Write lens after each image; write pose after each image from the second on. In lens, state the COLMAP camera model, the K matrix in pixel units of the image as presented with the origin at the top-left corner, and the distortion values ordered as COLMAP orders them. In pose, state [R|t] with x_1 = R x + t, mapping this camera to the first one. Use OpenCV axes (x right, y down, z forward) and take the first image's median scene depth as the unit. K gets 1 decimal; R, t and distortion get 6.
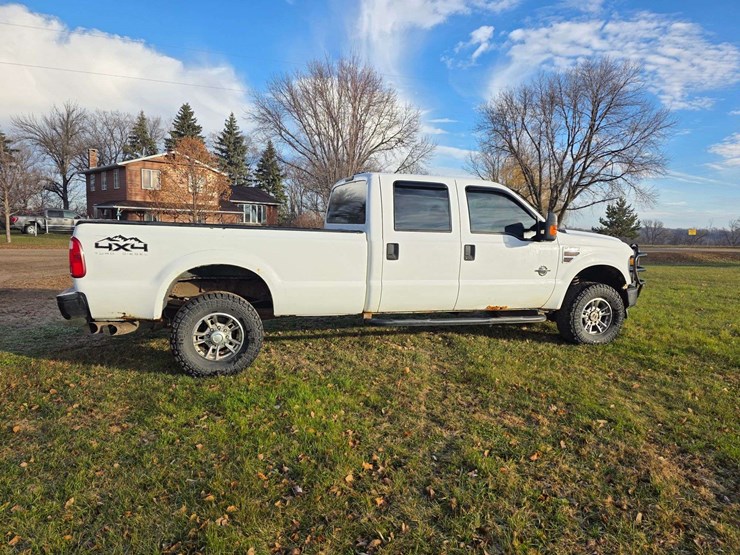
lens RADIAL K [[491.4, 0, 370.3], [0, 491.4, 286.6], [0, 0, 1]] dist [0.066420, -0.061810]
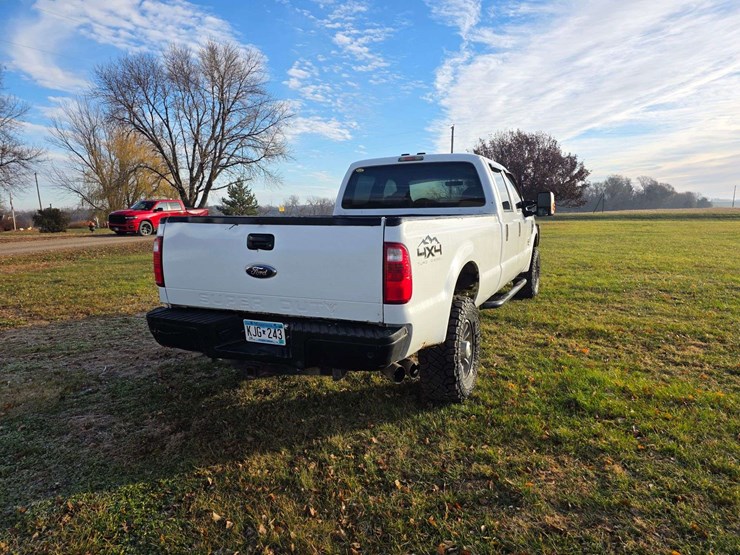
lens RADIAL K [[491.4, 0, 370.3], [0, 491.4, 286.6], [0, 0, 1]] dist [0.066420, -0.061810]
pose [[0.689578, -0.149214, 0.708673, -0.829695], [0.121679, 0.988505, 0.089734, -0.080270], [-0.713916, 0.024351, 0.699807, 0.440744]]
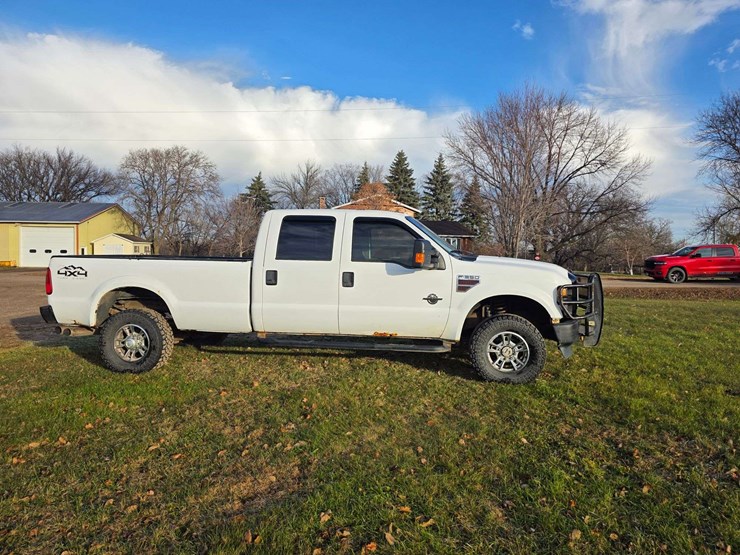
lens RADIAL K [[491.1, 0, 371.8], [0, 491.1, 276.5], [0, 0, 1]] dist [0.073103, -0.066044]
pose [[0.896715, 0.002783, -0.442599, 0.692428], [-0.040714, 0.996259, -0.076223, 0.002051], [0.440731, 0.086371, 0.893474, 0.083396]]
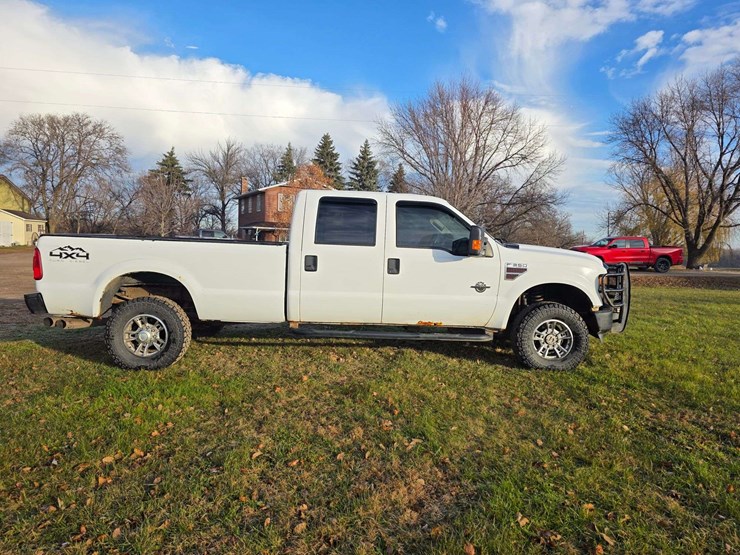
lens RADIAL K [[495.6, 0, 376.2], [0, 495.6, 271.6], [0, 0, 1]] dist [0.069311, -0.062908]
pose [[0.961947, 0.019469, -0.272543, 0.429478], [-0.038484, 0.997169, -0.064599, 0.007787], [0.270514, 0.072629, 0.959972, 0.021804]]
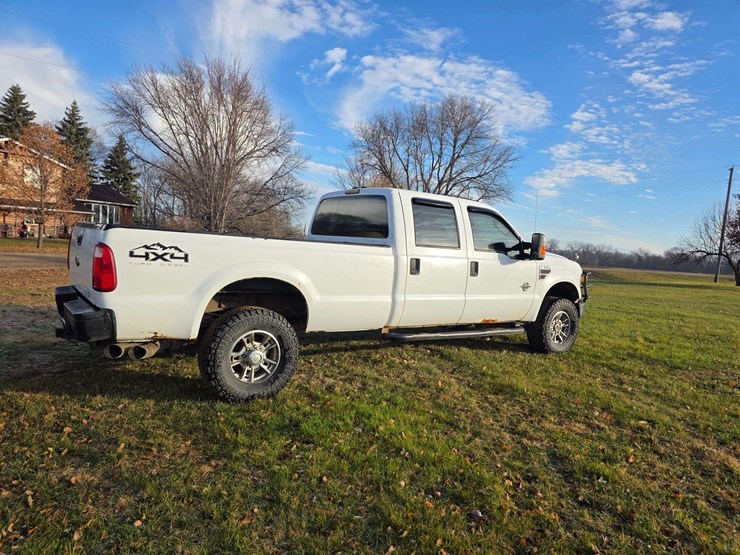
lens RADIAL K [[490.3, 0, 369.3], [0, 490.3, 281.3], [0, 0, 1]] dist [0.066812, -0.061123]
pose [[0.957710, 0.012612, 0.287460, -0.308784], [-0.003526, 0.999478, -0.032104, -0.007794], [-0.287714, 0.029733, 0.957255, 0.054472]]
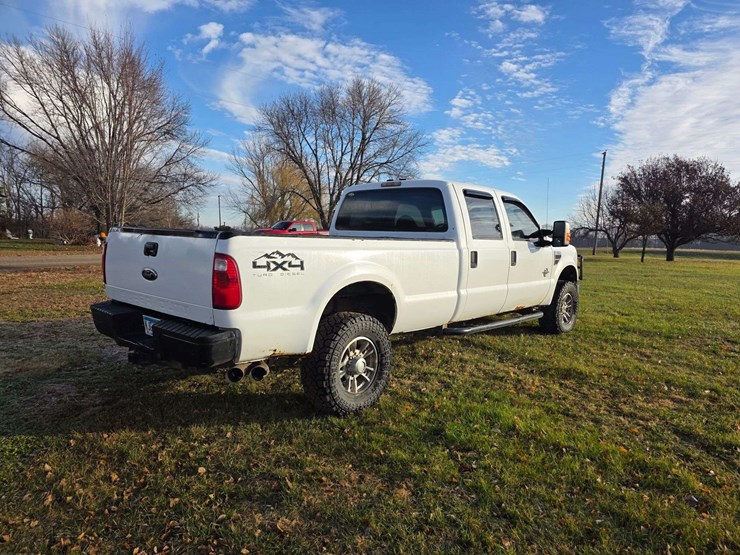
lens RADIAL K [[491.4, 0, 370.3], [0, 491.4, 286.6], [0, 0, 1]] dist [0.066420, -0.061810]
pose [[0.874605, -0.054747, 0.481735, -0.581381], [0.055434, 0.998380, 0.012819, -0.037873], [-0.481657, 0.015493, 0.876223, 0.199136]]
